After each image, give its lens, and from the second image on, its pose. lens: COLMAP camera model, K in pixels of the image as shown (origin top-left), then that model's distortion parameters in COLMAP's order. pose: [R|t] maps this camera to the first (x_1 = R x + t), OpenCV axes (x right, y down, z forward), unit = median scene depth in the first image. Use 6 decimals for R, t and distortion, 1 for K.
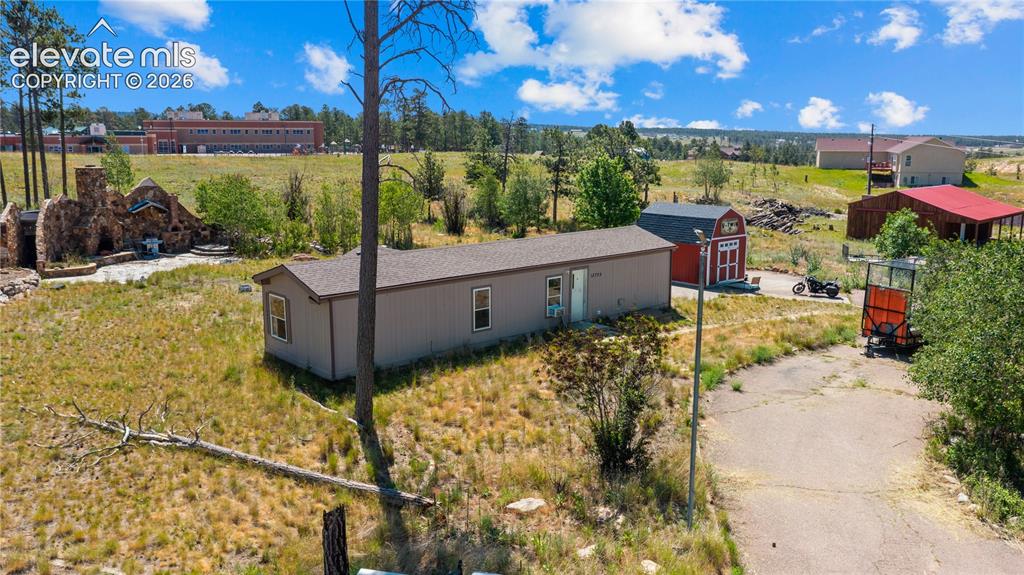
lens RADIAL K [[822.5, 0, 512.0], [0, 822.5, 287.5], [0, 0, 1]] dist [-0.004545, -0.004255]
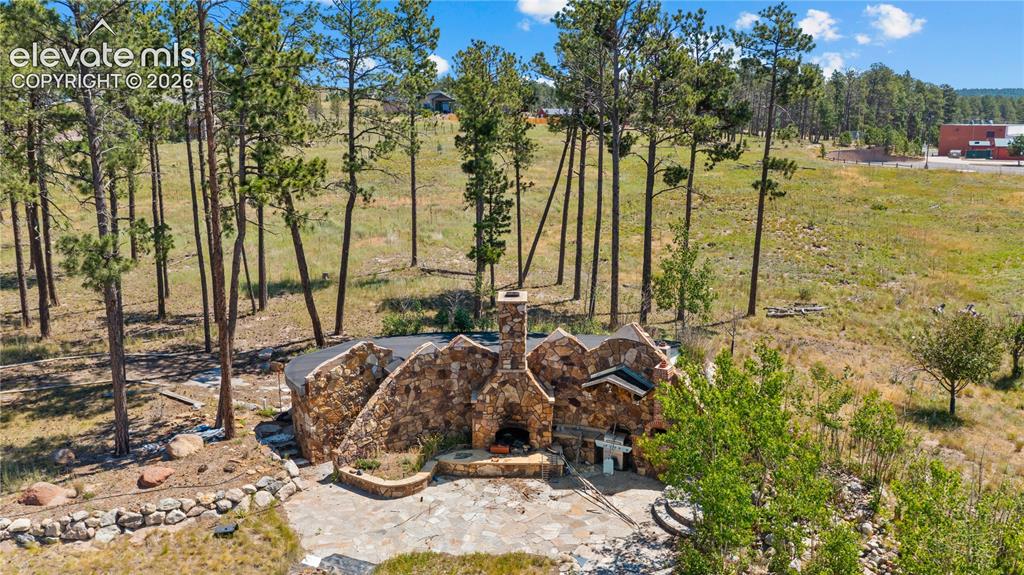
lens RADIAL K [[822.5, 0, 512.0], [0, 822.5, 287.5], [0, 0, 1]] dist [-0.004545, -0.004255]
pose [[0.314999, 0.187178, -0.930452, 0.002264], [-0.172351, 0.975341, 0.137860, -0.248191], [0.933312, 0.116938, 0.339492, 0.881572]]
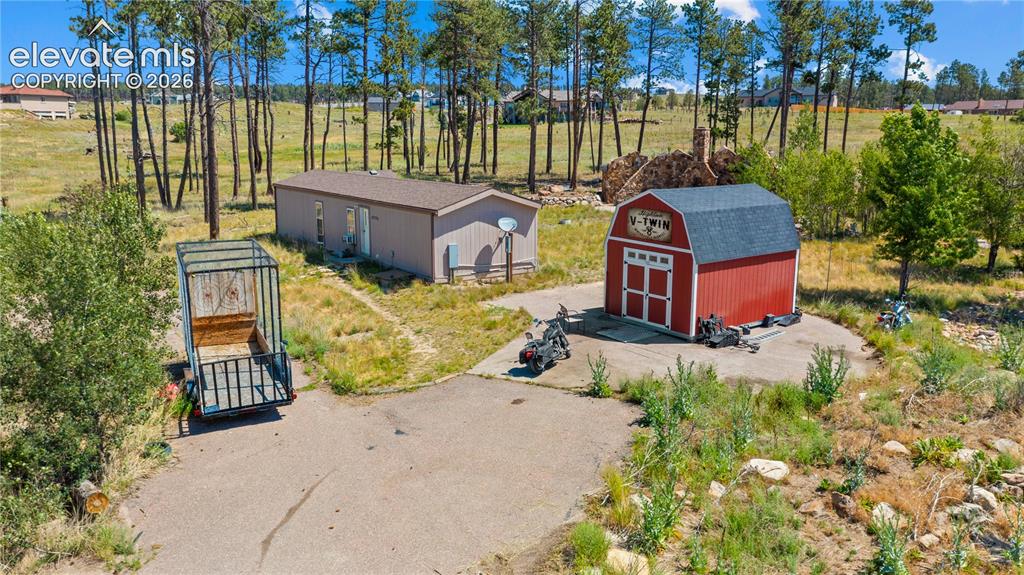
lens RADIAL K [[822.5, 0, 512.0], [0, 822.5, 287.5], [0, 0, 1]] dist [-0.004545, -0.004255]
pose [[-0.115558, 0.185873, -0.975755, 0.809608], [-0.180935, 0.961962, 0.204674, -0.128281], [0.976683, 0.200200, -0.077532, 0.944377]]
